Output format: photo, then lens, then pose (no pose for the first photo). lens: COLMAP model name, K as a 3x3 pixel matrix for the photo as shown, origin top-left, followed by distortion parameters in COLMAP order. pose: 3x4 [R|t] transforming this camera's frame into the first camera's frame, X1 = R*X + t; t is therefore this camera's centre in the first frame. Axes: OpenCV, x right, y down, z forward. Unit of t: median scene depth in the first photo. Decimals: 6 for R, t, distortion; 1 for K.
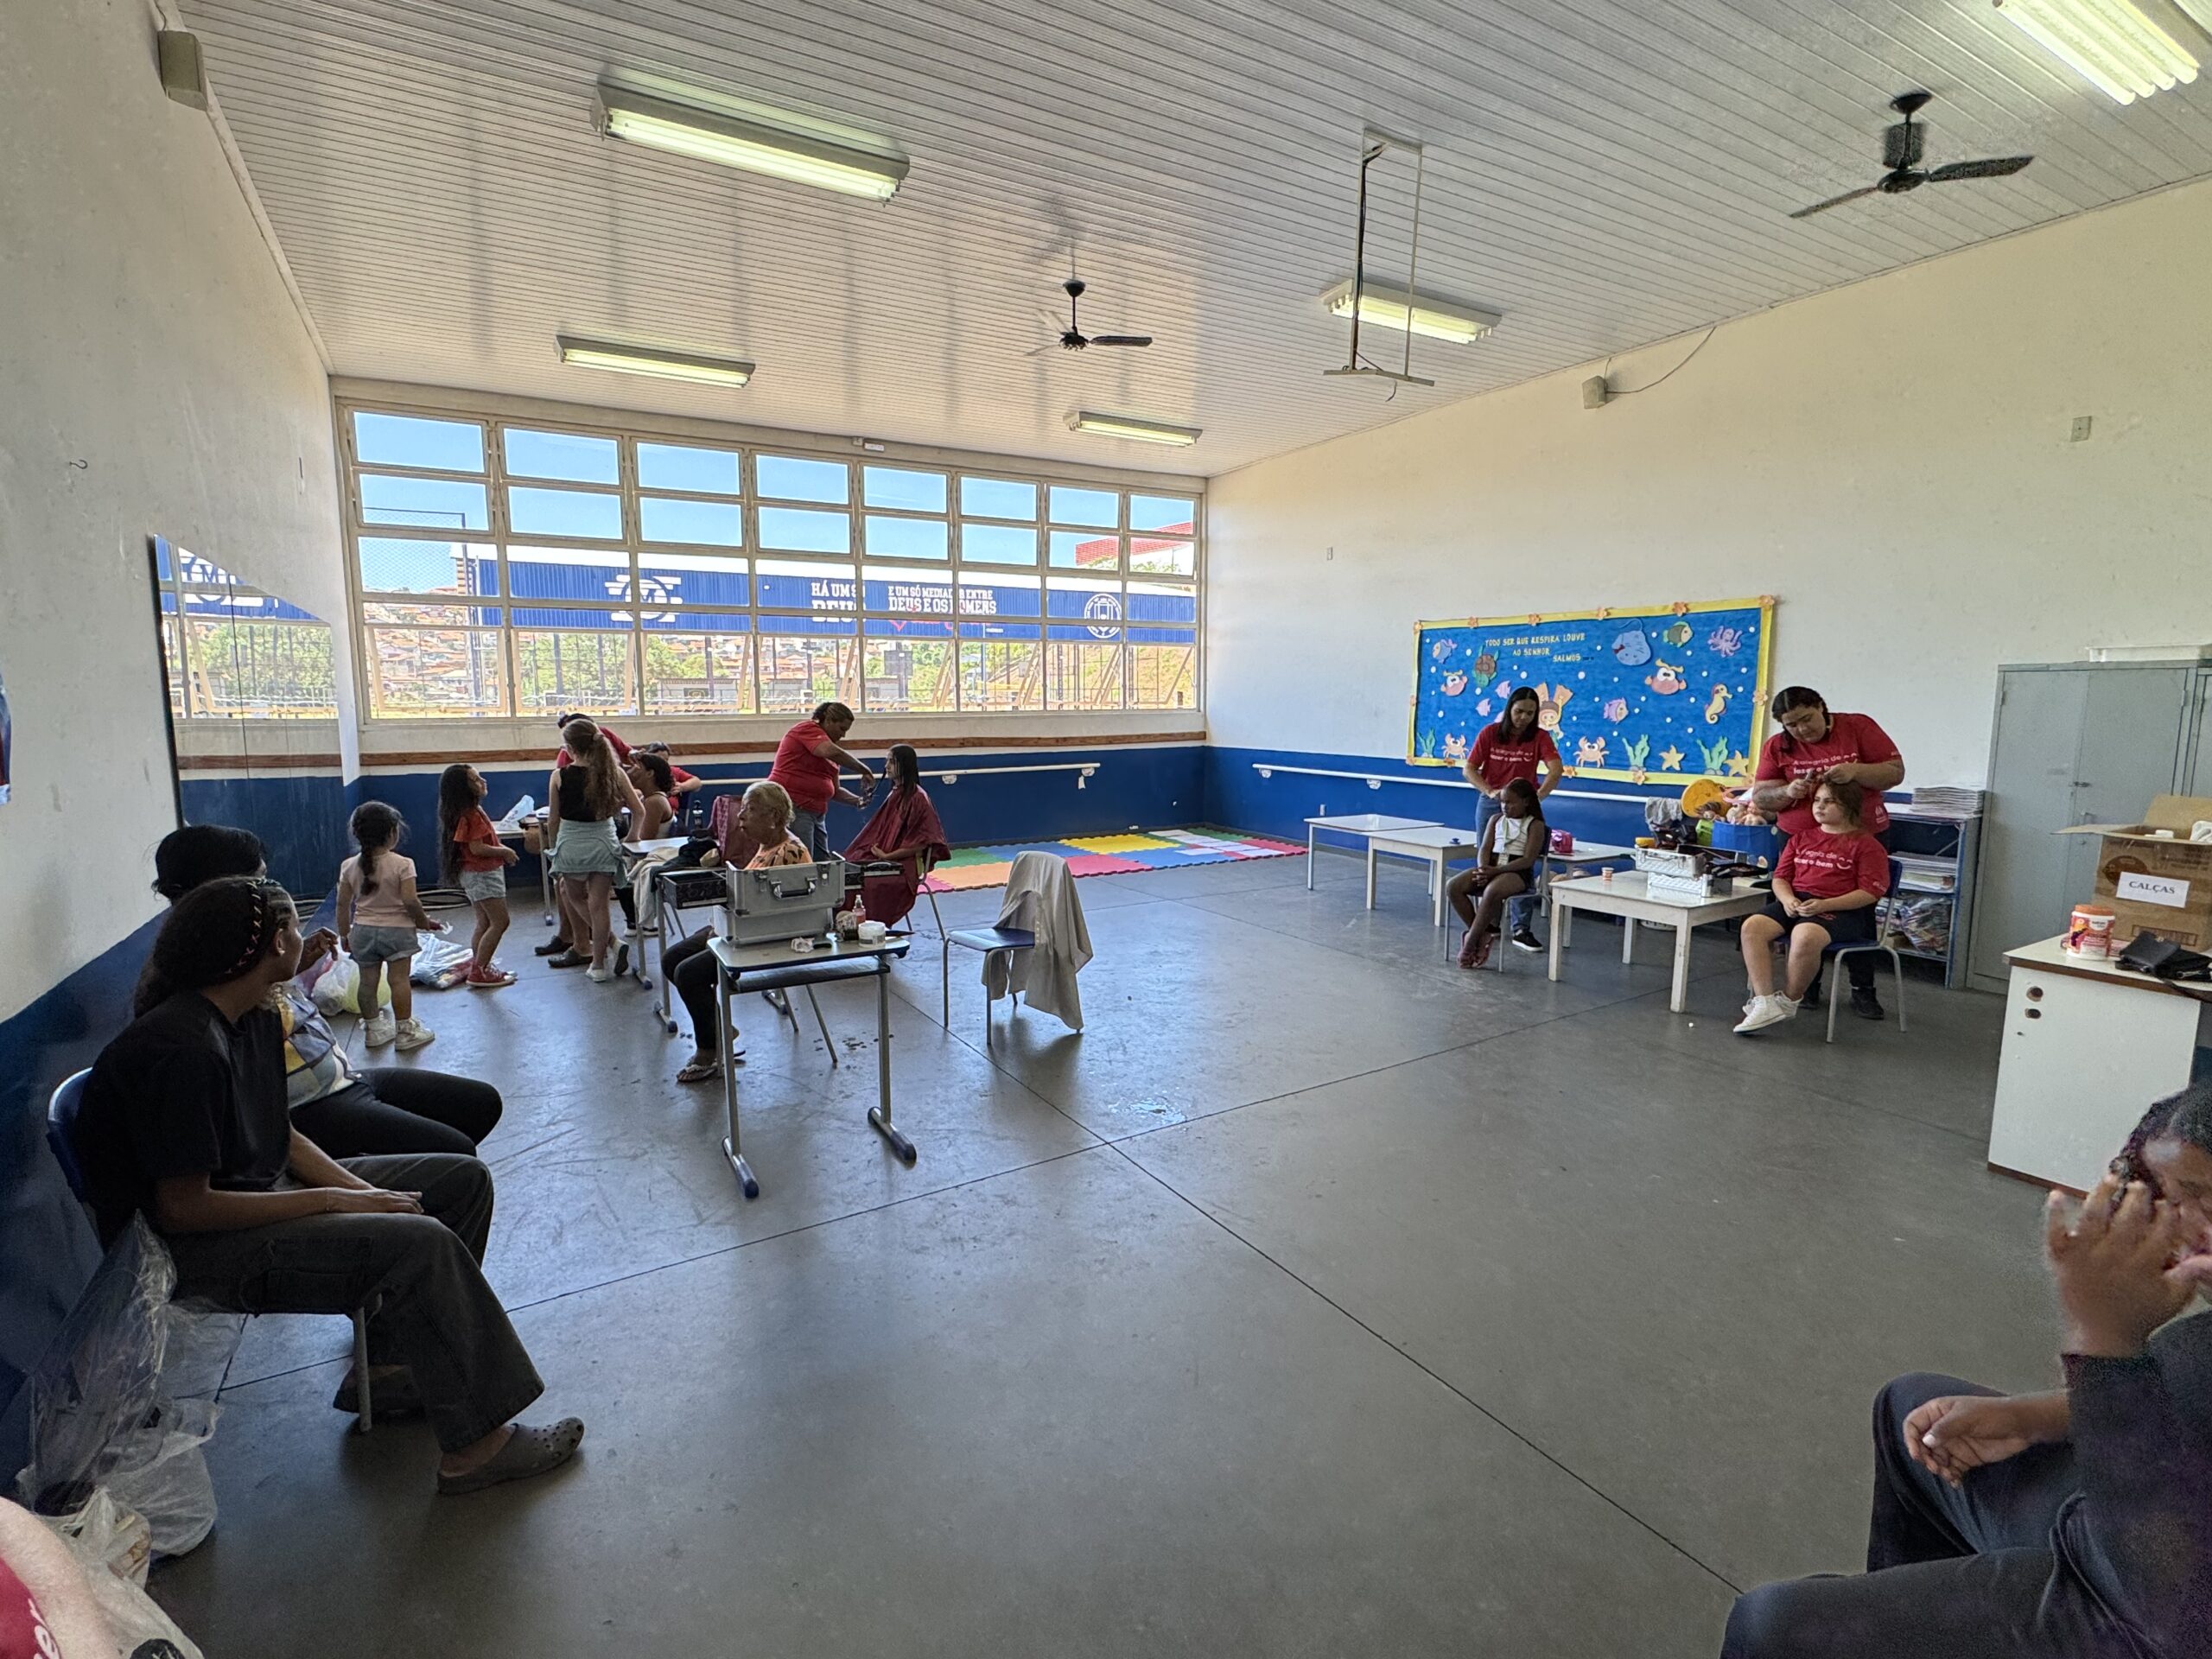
lens RADIAL K [[1053.9, 0, 1104.4], [0, 1053.9, 829.8], [0, 0, 1]] dist [-0.001436, -0.000152]
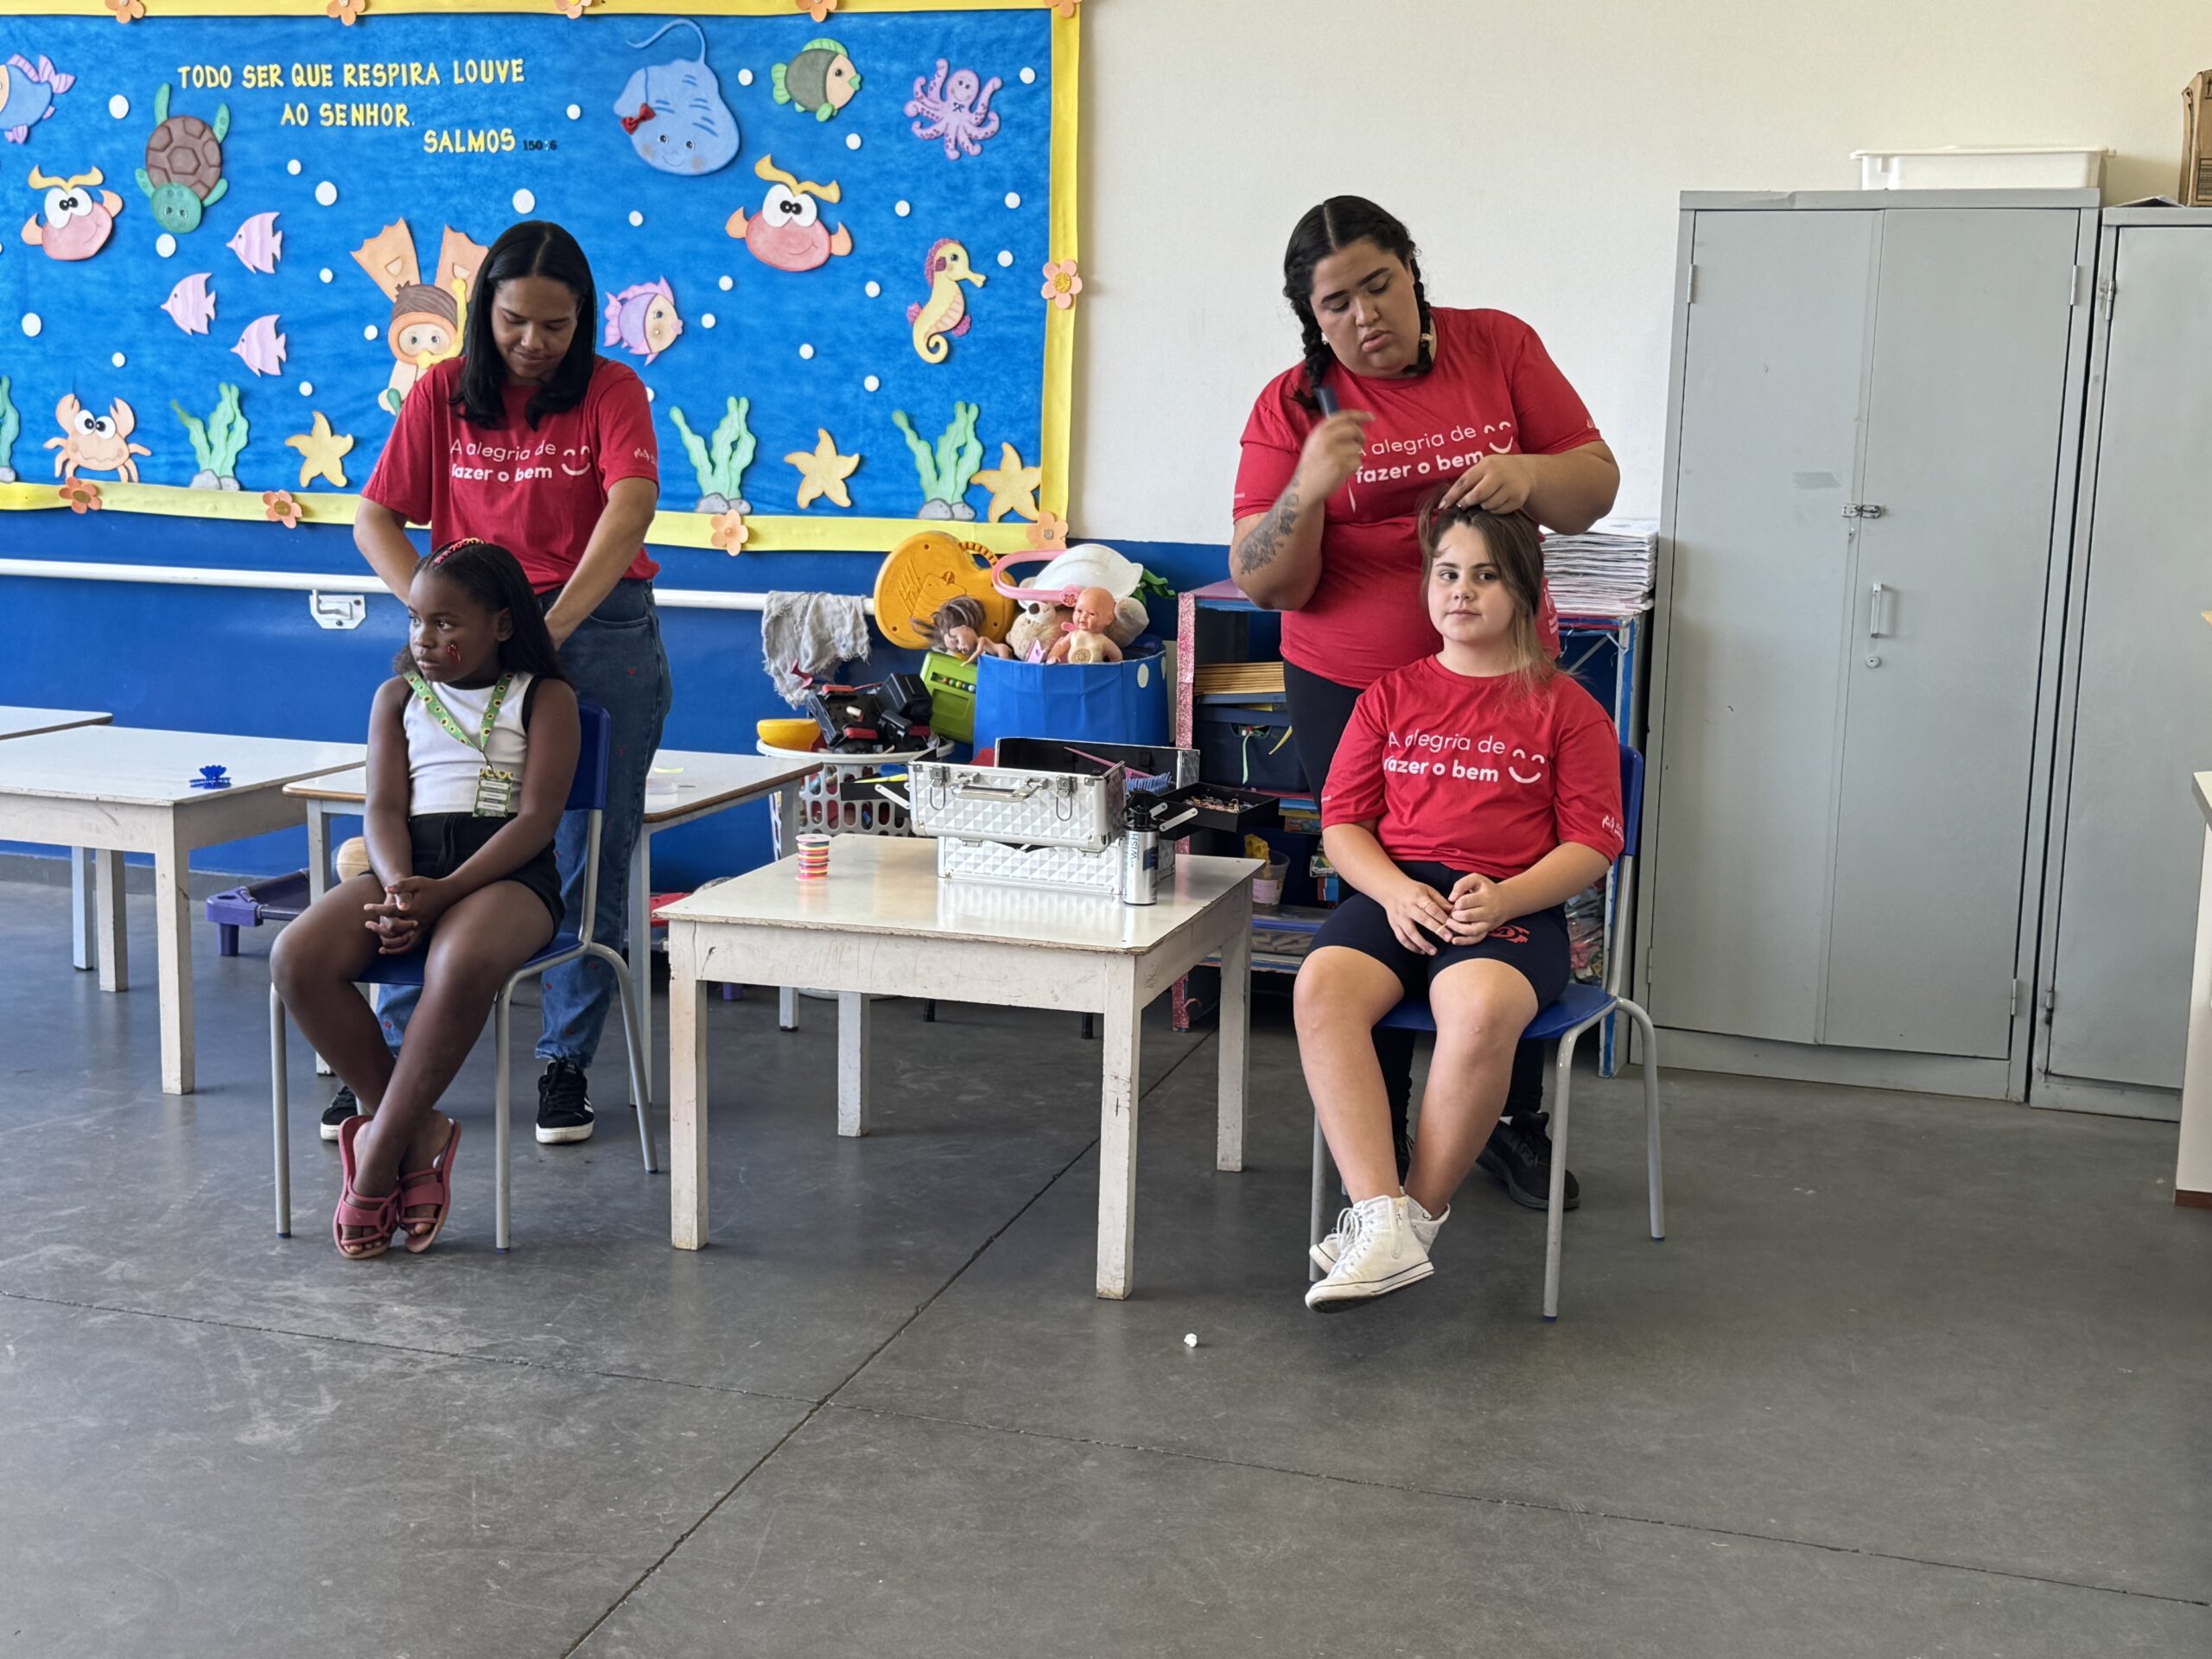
lens RADIAL K [[2785.4, 0, 1108.9], [0, 2785.4, 843.0], [0, 0, 1]] dist [0.102744, 0.000000]
pose [[0.736385, -0.097427, 0.669511, 0.013762], [0.064253, 0.995175, 0.074147, -0.012138], [-0.673505, -0.011583, 0.739092, 0.316742]]
